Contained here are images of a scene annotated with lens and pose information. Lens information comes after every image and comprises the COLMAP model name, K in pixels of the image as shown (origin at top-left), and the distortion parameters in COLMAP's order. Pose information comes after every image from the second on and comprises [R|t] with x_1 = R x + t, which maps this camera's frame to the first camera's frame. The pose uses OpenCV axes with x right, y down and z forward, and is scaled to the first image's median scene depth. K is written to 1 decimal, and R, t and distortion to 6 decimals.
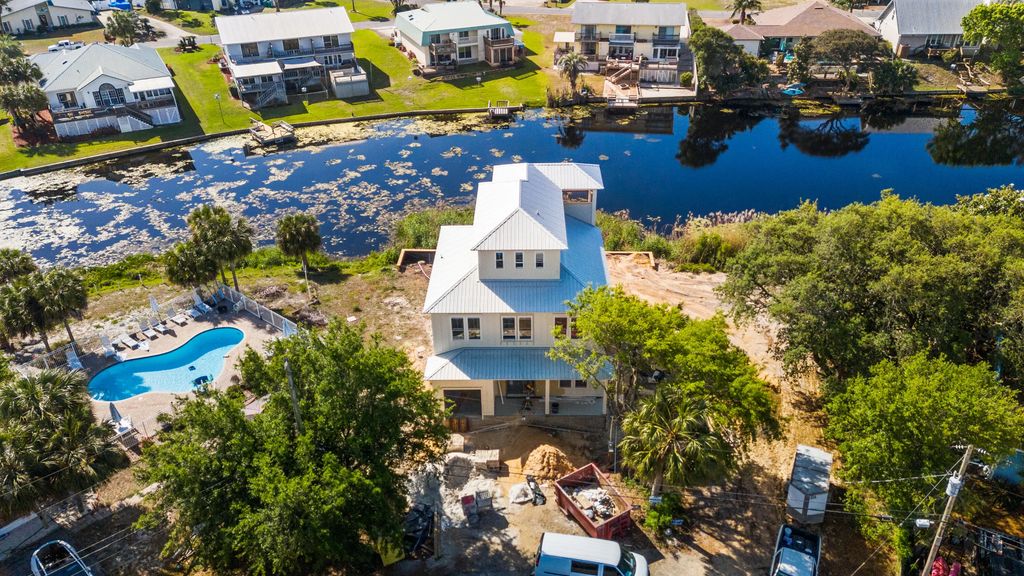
lens RADIAL K [[745.8, 0, 512.1], [0, 745.8, 289.3], [0, 0, 1]] dist [0.095562, -0.096457]
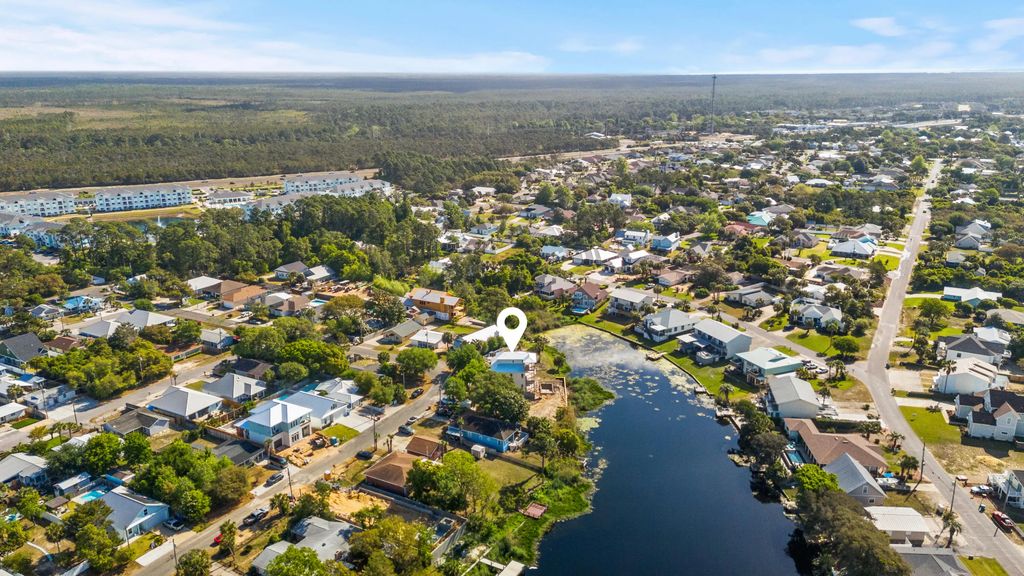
lens RADIAL K [[756.1, 0, 513.3], [0, 756.1, 303.6], [0, 0, 1]] dist [0.104736, -0.100417]
pose [[0.017579, 0.313060, -0.949571, 2.498603], [-0.514560, 0.817127, 0.259869, -0.909300], [0.857274, 0.484043, 0.175453, -0.024881]]
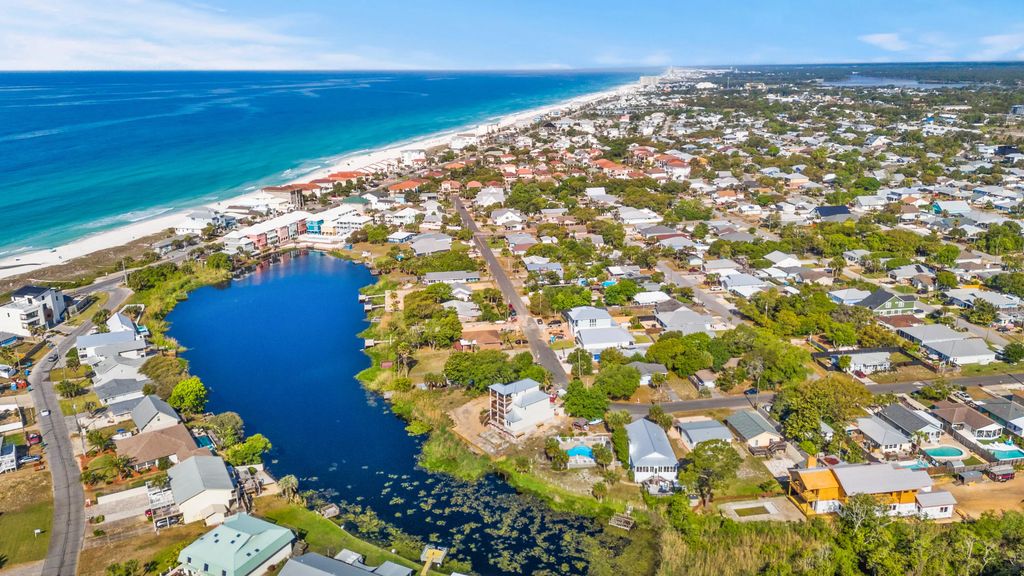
lens RADIAL K [[745.8, 0, 512.1], [0, 745.8, 289.3], [0, 0, 1]] dist [0.095562, -0.096457]
pose [[-0.644752, -0.197533, 0.738428, -1.677757], [0.411041, 0.724880, 0.552806, -1.609326], [-0.644469, 0.659946, -0.386174, 1.267899]]
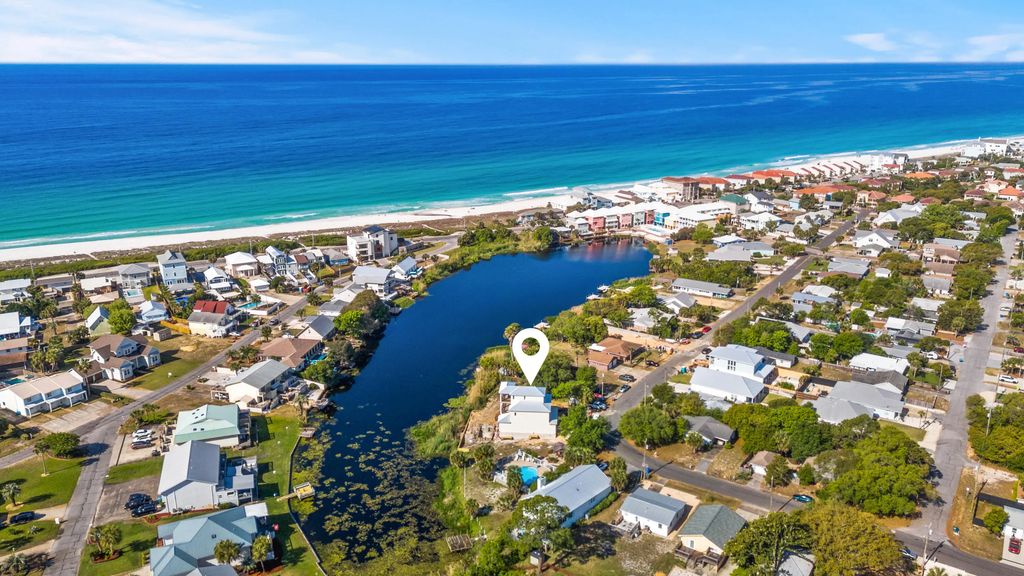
lens RADIAL K [[752.2, 0, 511.7], [0, 752.2, 290.2], [0, 0, 1]] dist [0.091448, -0.092128]
pose [[0.066806, -0.273801, 0.959463, -2.143948], [0.517588, 0.831619, 0.201280, -0.807599], [-0.853018, 0.483160, 0.197274, -0.037884]]
